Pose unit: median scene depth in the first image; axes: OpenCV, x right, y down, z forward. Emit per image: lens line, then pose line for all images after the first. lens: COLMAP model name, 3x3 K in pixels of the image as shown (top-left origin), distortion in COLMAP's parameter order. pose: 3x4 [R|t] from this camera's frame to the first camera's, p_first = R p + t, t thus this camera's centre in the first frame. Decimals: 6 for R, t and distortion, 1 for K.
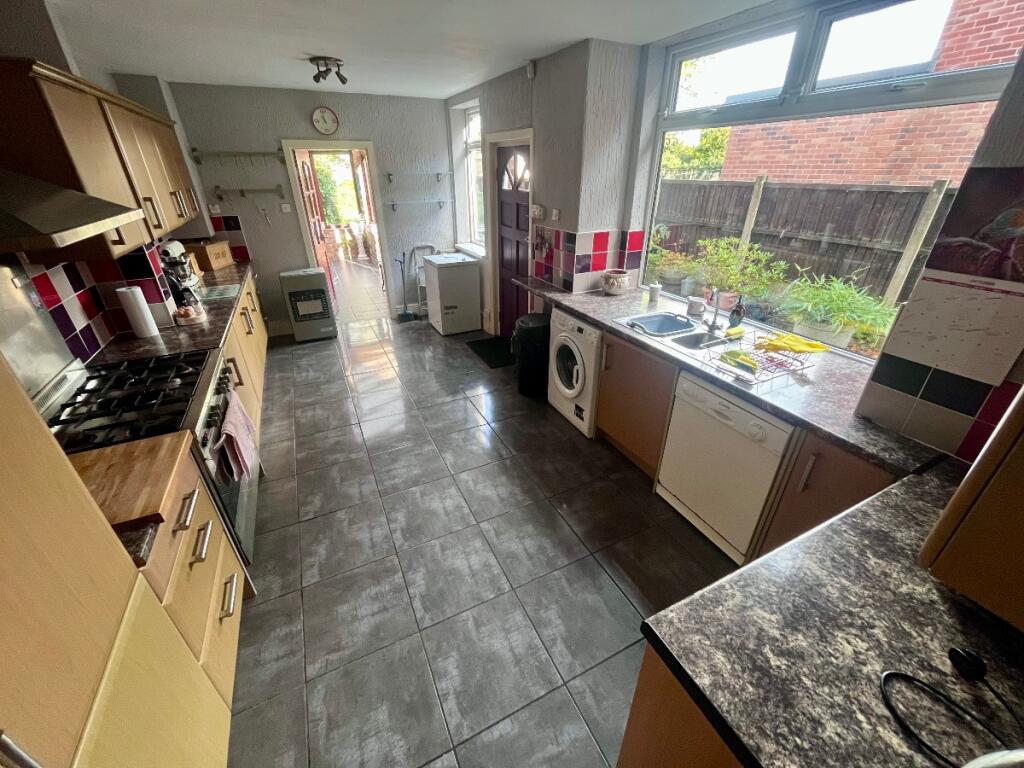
lens RADIAL K [[411.4, 0, 512.0], [0, 411.4, 384.0], [0, 0, 1]] dist [-0.000818, -0.000052]
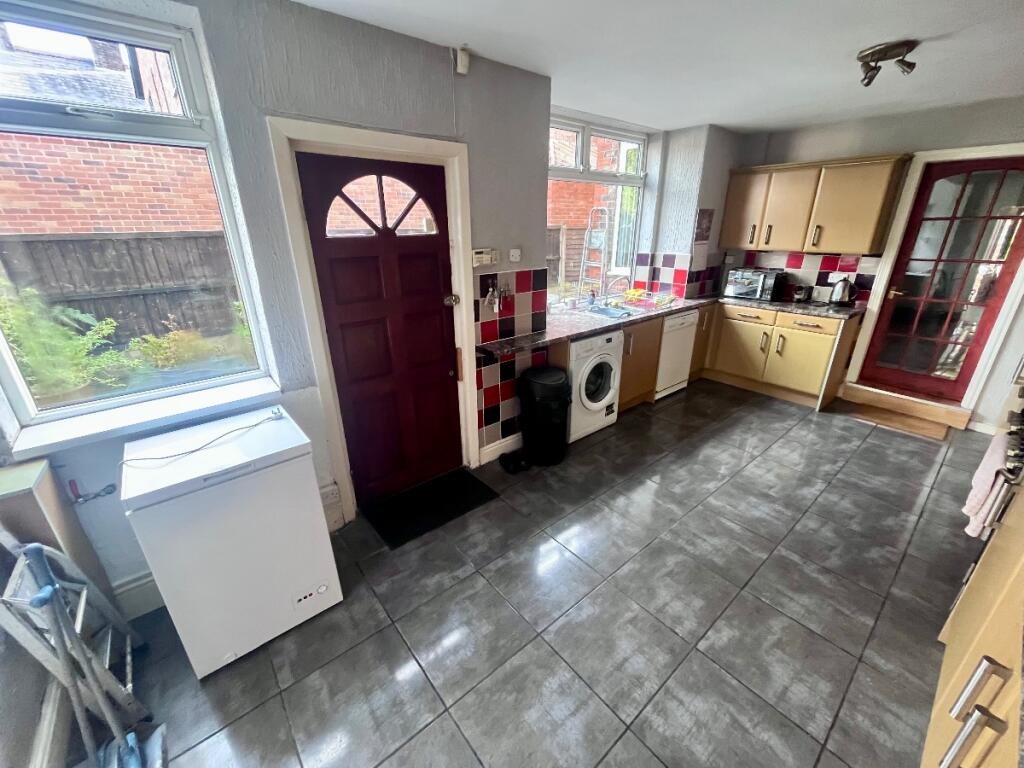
lens RADIAL K [[411.4, 0, 512.0], [0, 411.4, 384.0], [0, 0, 1]] dist [-0.000818, -0.000052]
pose [[-0.238072, -0.344929, 0.907935, -0.826785], [0.457758, 0.784626, 0.418114, -0.620581], [-0.856609, 0.515156, -0.028904, 1.290624]]
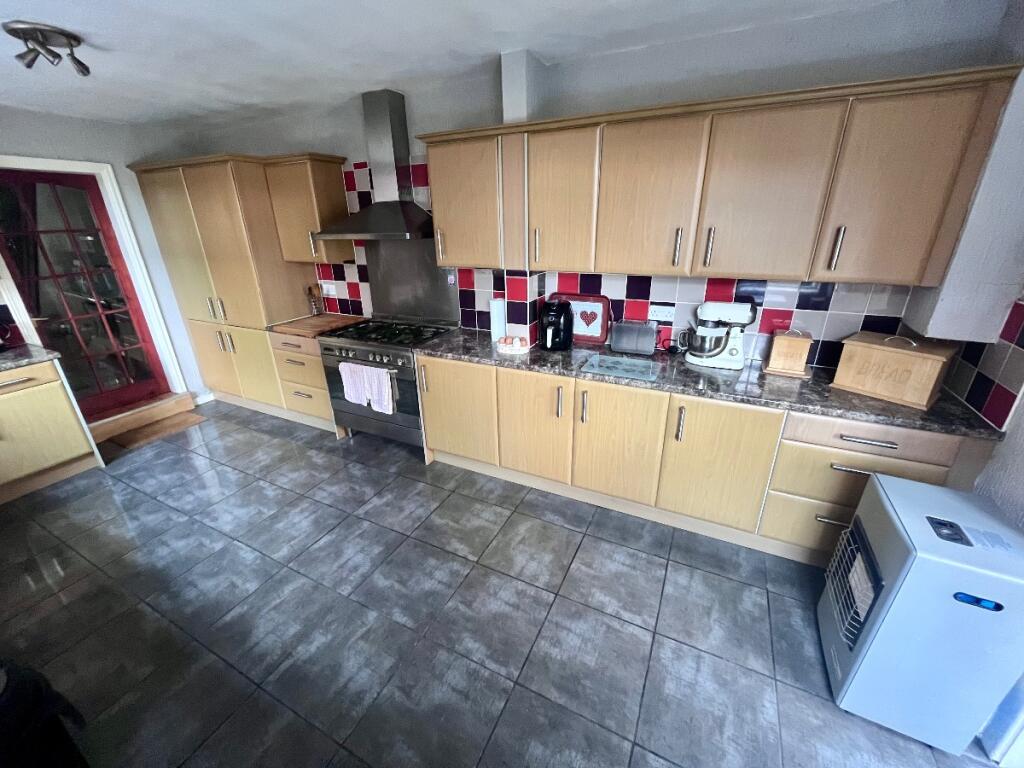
lens RADIAL K [[411.4, 0, 512.0], [0, 411.4, 384.0], [0, 0, 1]] dist [-0.000818, -0.000052]
pose [[-0.792524, 0.251705, -0.555473, -0.196619], [-0.259616, 0.684938, 0.680779, -0.713643], [0.551820, 0.683743, -0.477483, 1.416824]]
